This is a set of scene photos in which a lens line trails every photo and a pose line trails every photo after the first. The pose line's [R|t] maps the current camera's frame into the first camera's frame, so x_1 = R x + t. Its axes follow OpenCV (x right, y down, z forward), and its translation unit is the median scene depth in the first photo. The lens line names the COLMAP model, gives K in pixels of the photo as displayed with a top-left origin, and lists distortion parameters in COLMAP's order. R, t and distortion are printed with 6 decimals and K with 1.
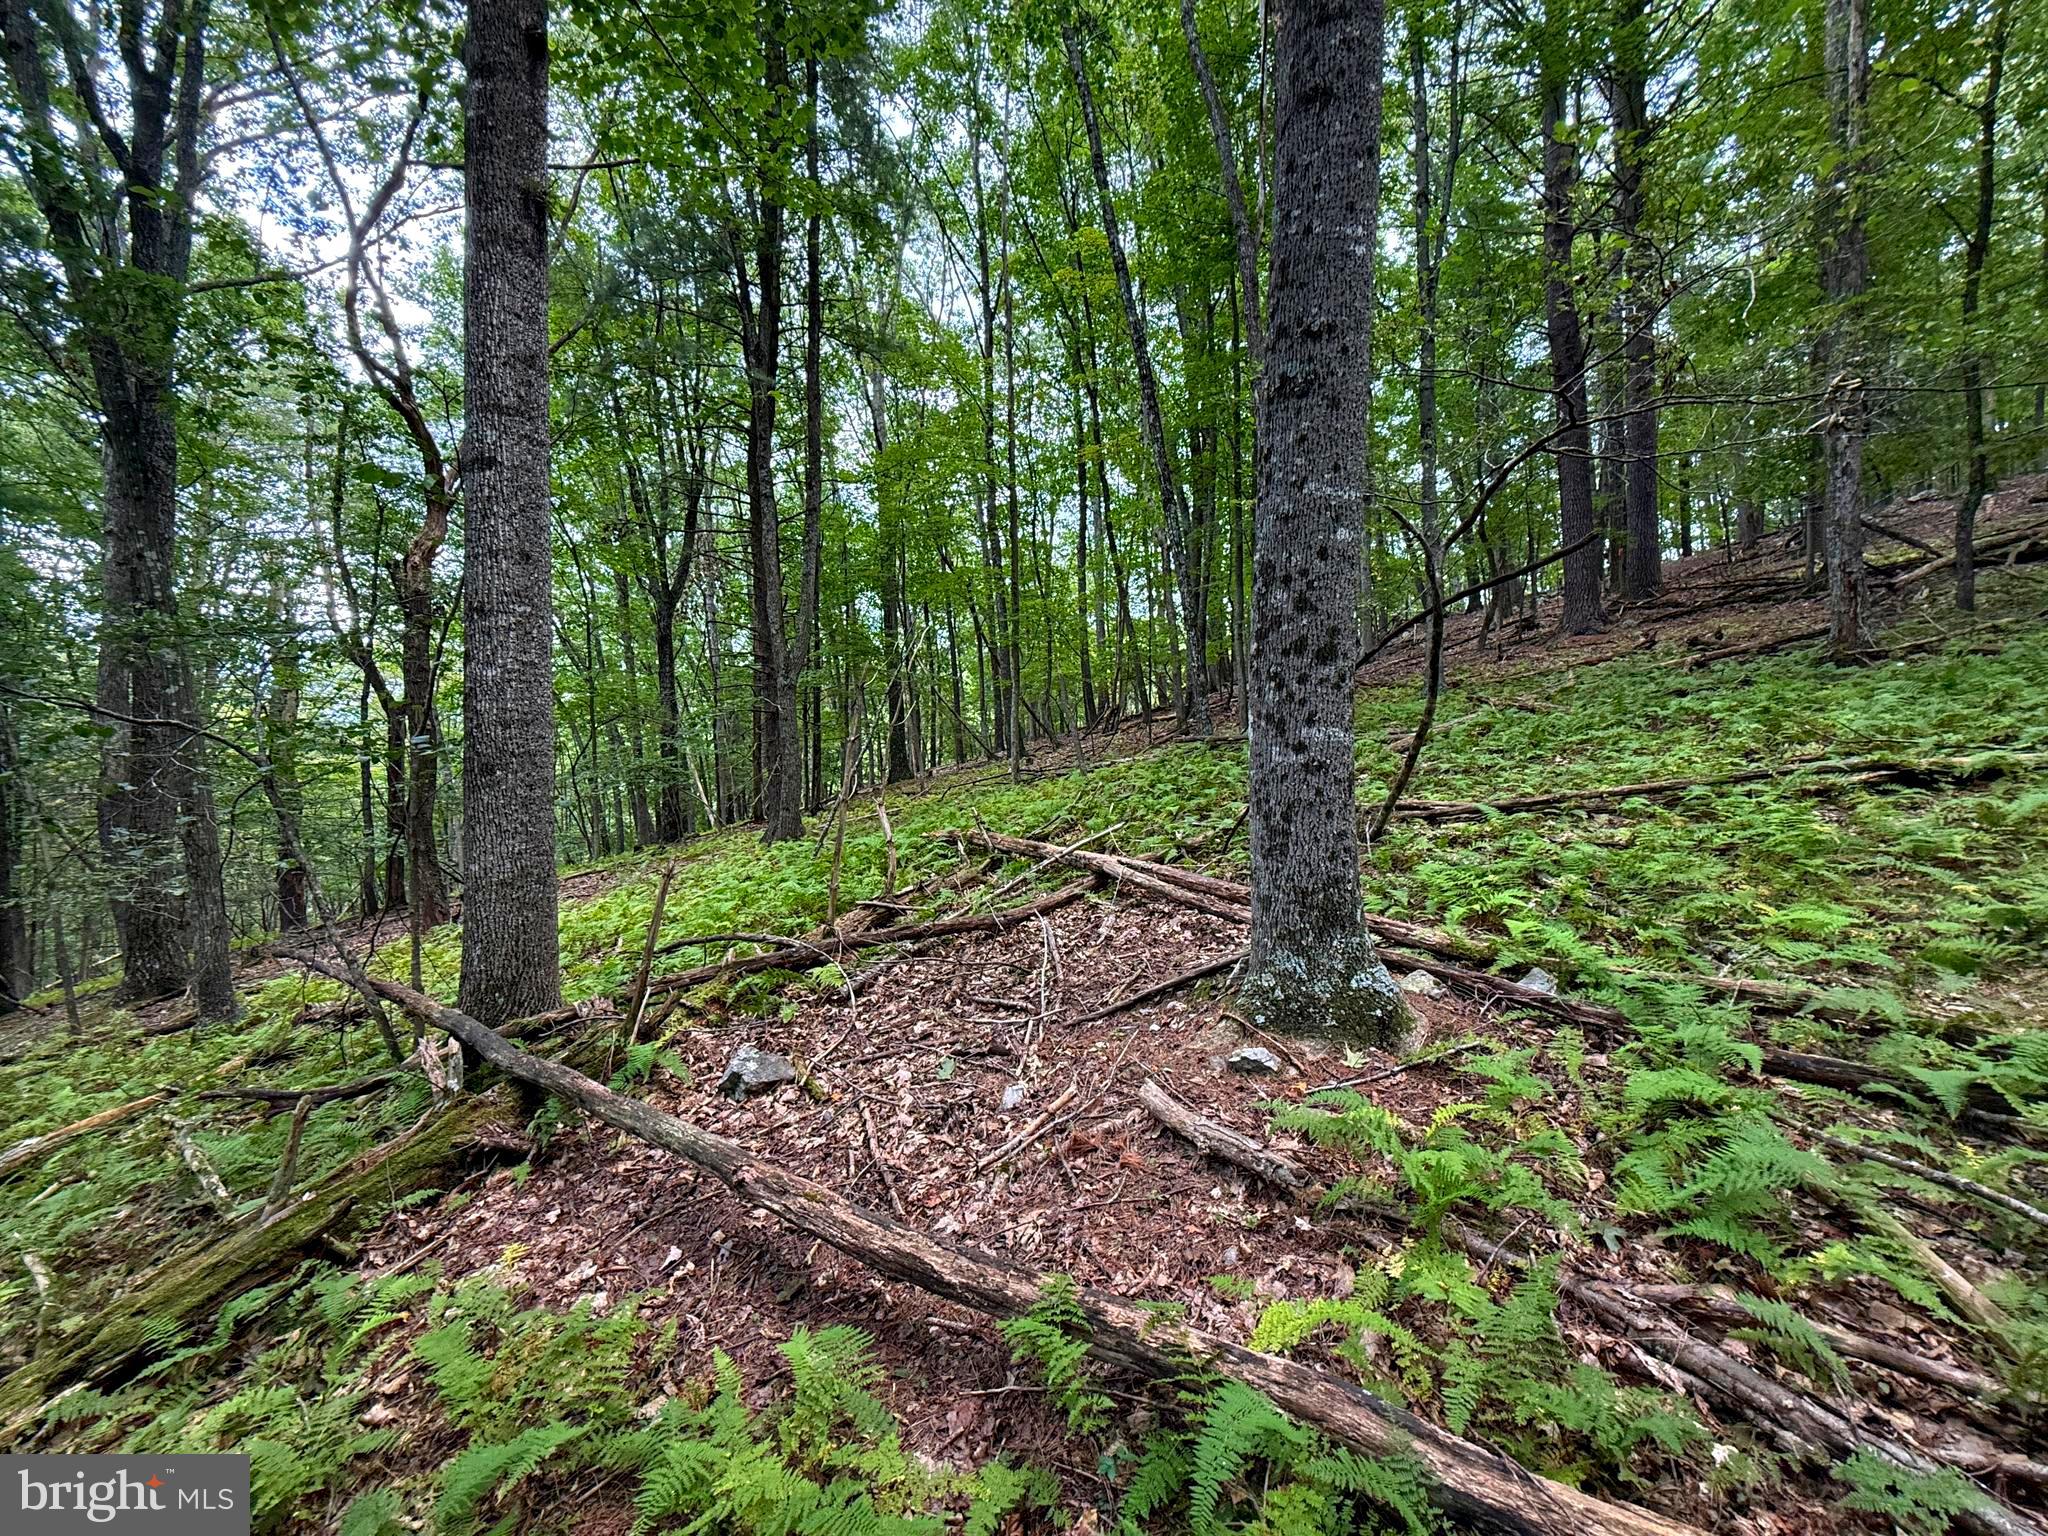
lens RADIAL K [[819.3, 0, 1029.0], [0, 819.3, 766.5], [0, 0, 1]] dist [0.000633, 0.000023]
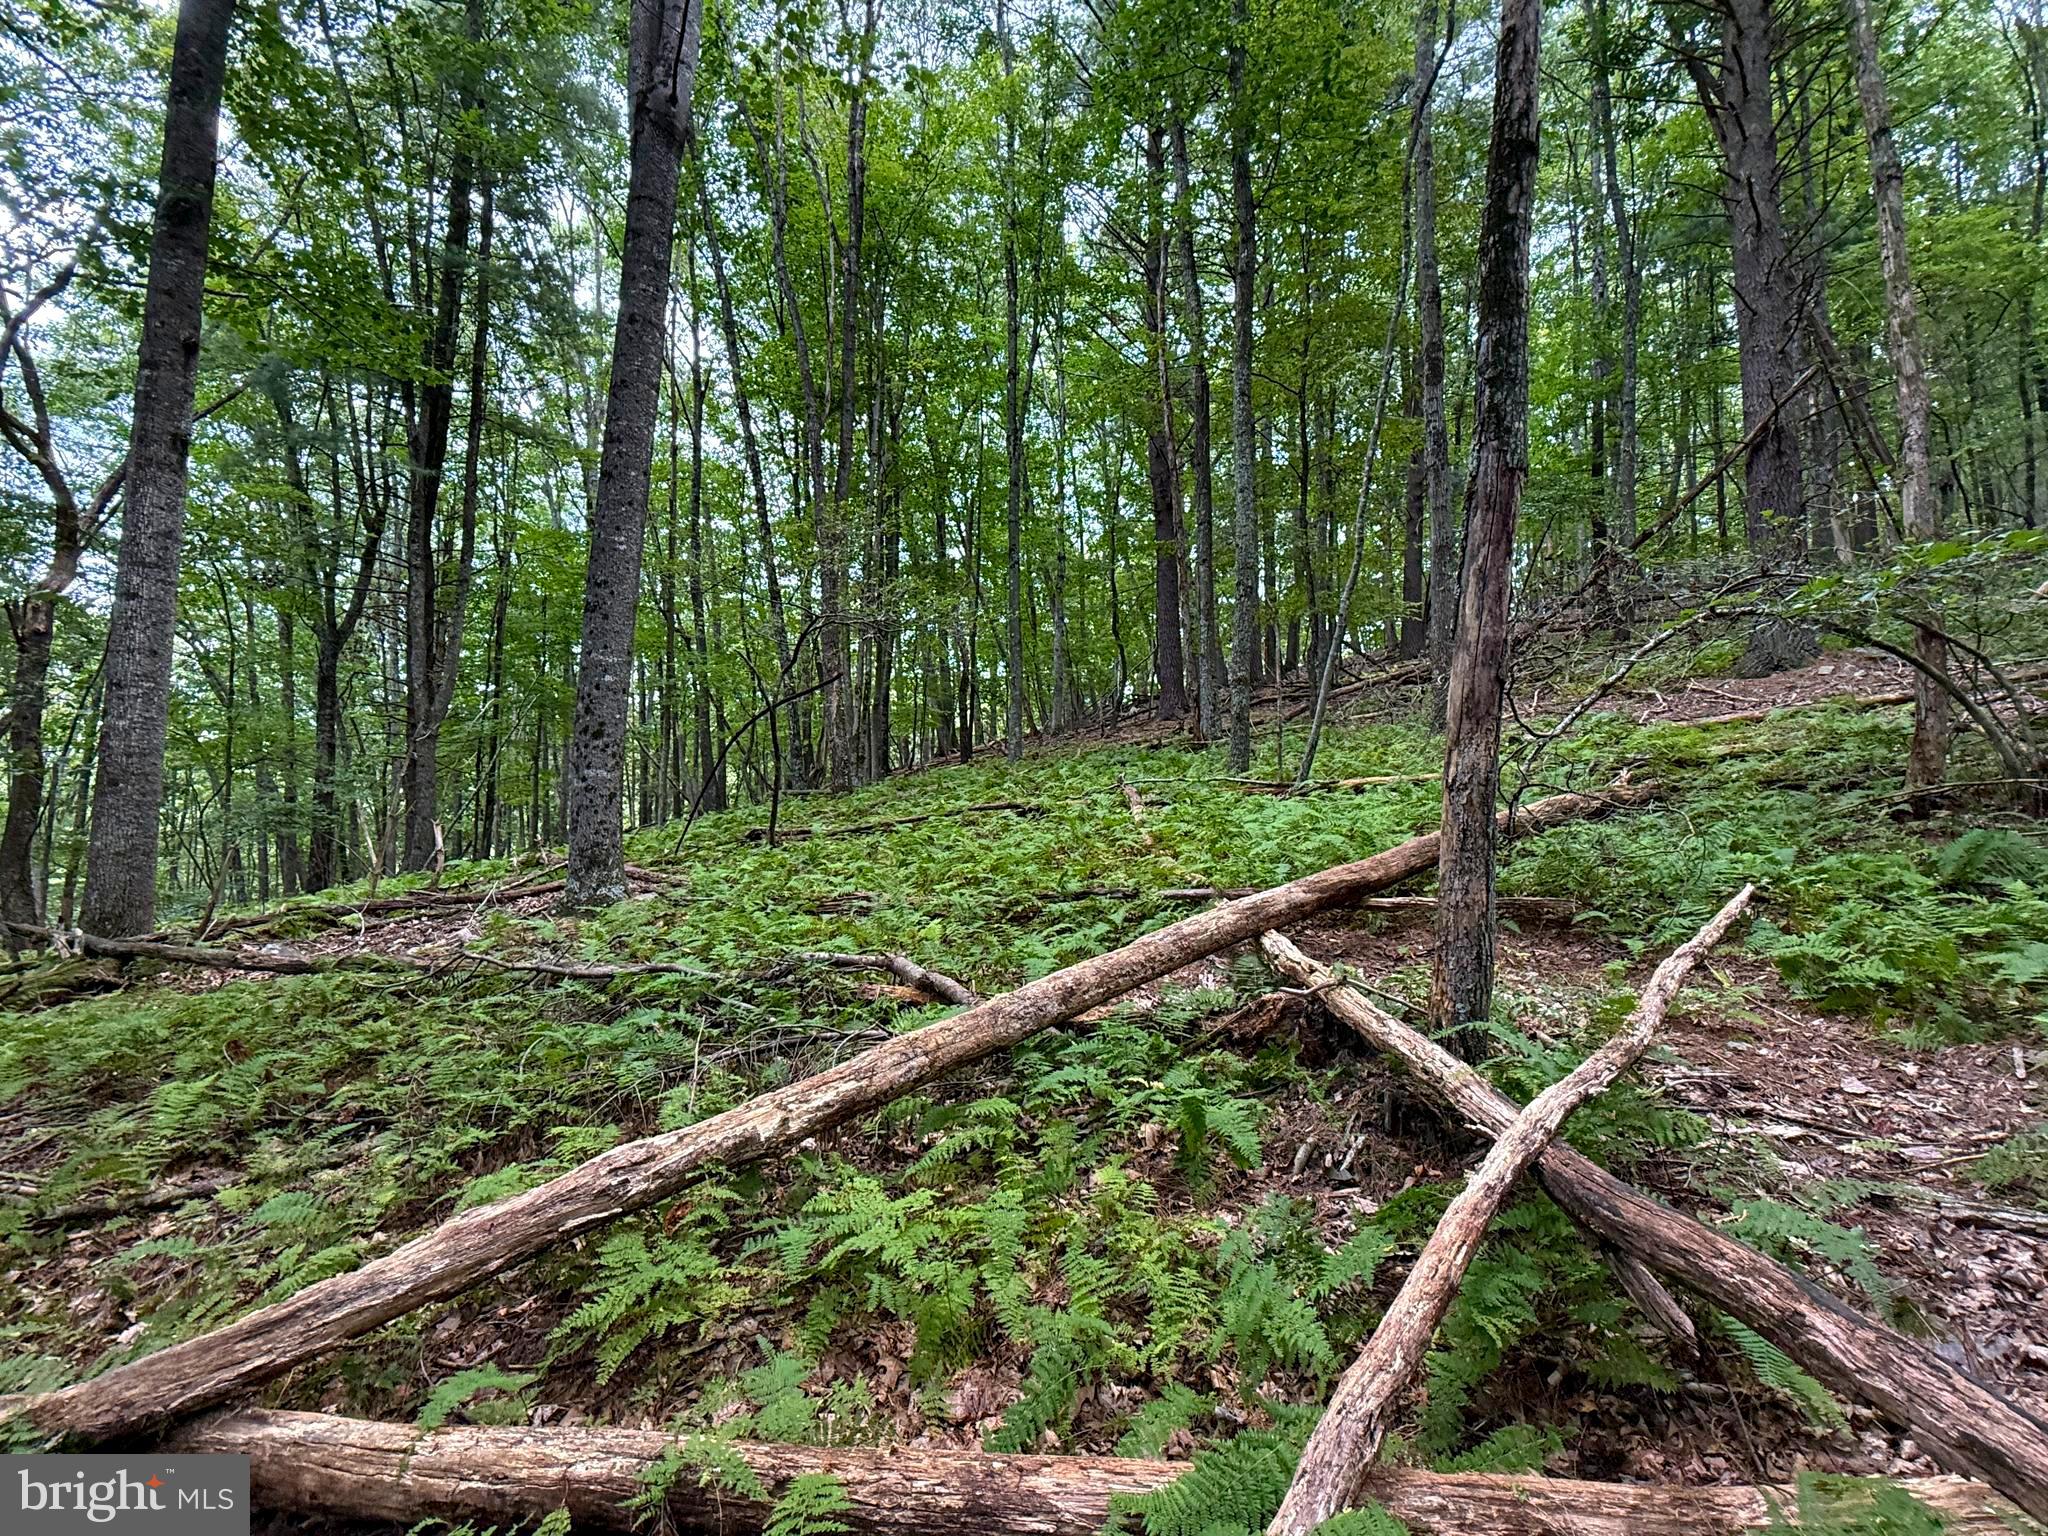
lens RADIAL K [[915.7, 0, 1018.9], [0, 915.7, 768.6], [0, 0, 1]] dist [-0.002859, -0.000425]
pose [[0.976848, 0.037348, 0.210649, 0.897475], [-0.020778, 0.996551, -0.080334, 0.110223], [-0.212923, 0.074098, 0.974255, -1.444418]]
